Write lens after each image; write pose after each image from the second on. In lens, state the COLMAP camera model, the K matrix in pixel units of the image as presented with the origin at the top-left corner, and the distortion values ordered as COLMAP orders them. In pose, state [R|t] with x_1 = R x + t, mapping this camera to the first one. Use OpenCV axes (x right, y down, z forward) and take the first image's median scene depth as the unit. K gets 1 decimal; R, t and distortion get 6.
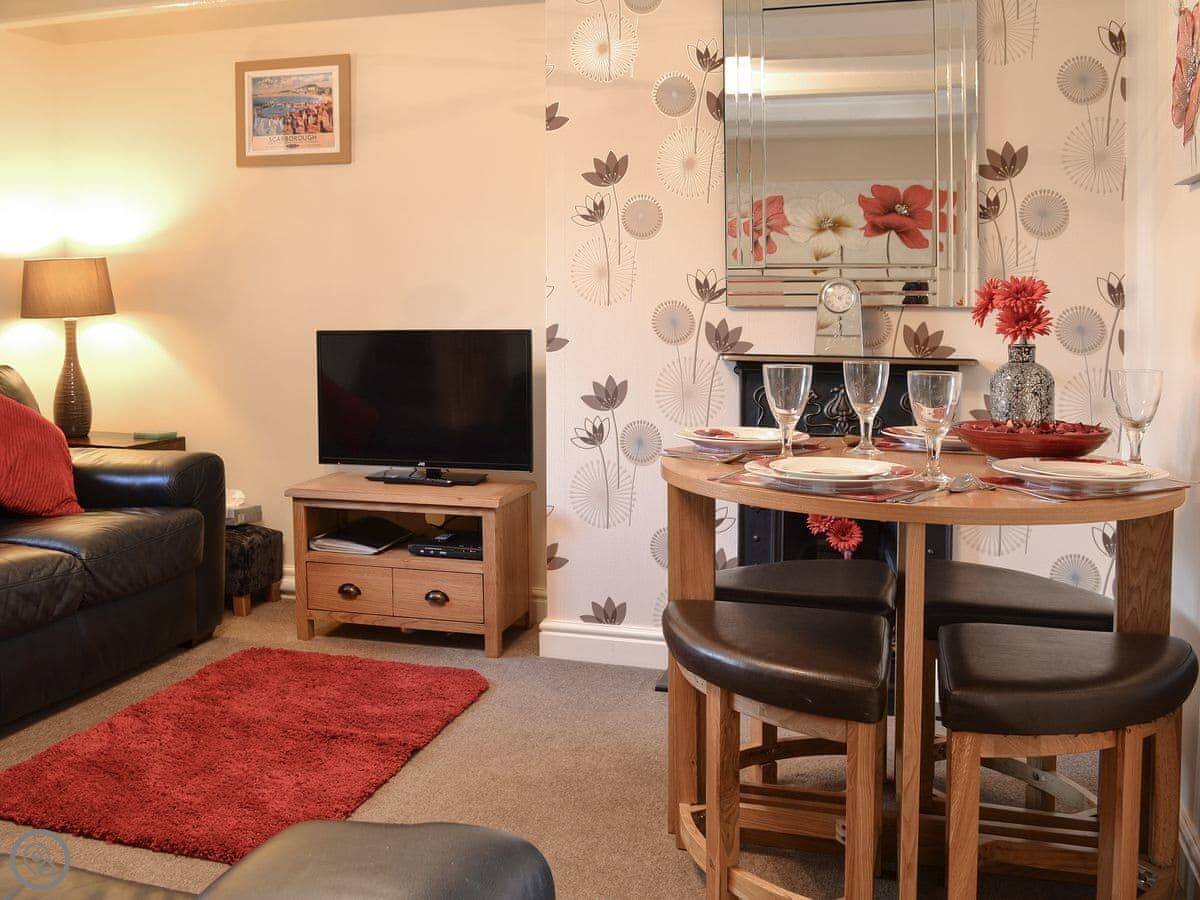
lens RADIAL K [[1176.6, 0, 597.1], [0, 1176.6, 487.5], [0, 0, 1]] dist [-0.010896, -0.040067]
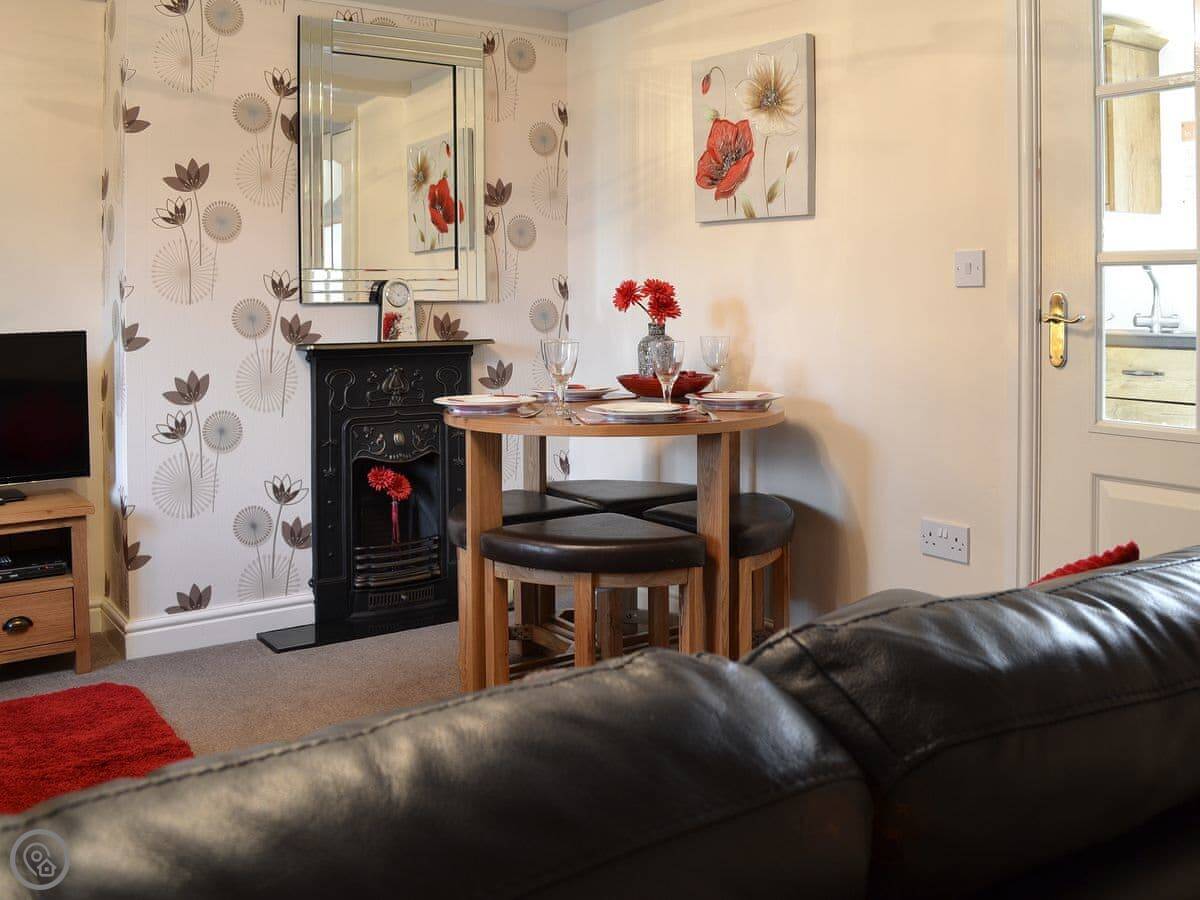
lens RADIAL K [[1176.6, 0, 597.1], [0, 1176.6, 487.5], [0, 0, 1]] dist [-0.010896, -0.040067]
pose [[0.606744, -0.137706, 0.782879, -0.626200], [0.132692, 0.988607, 0.071054, -0.019517], [-0.783744, 0.060770, 0.618104, 0.077917]]
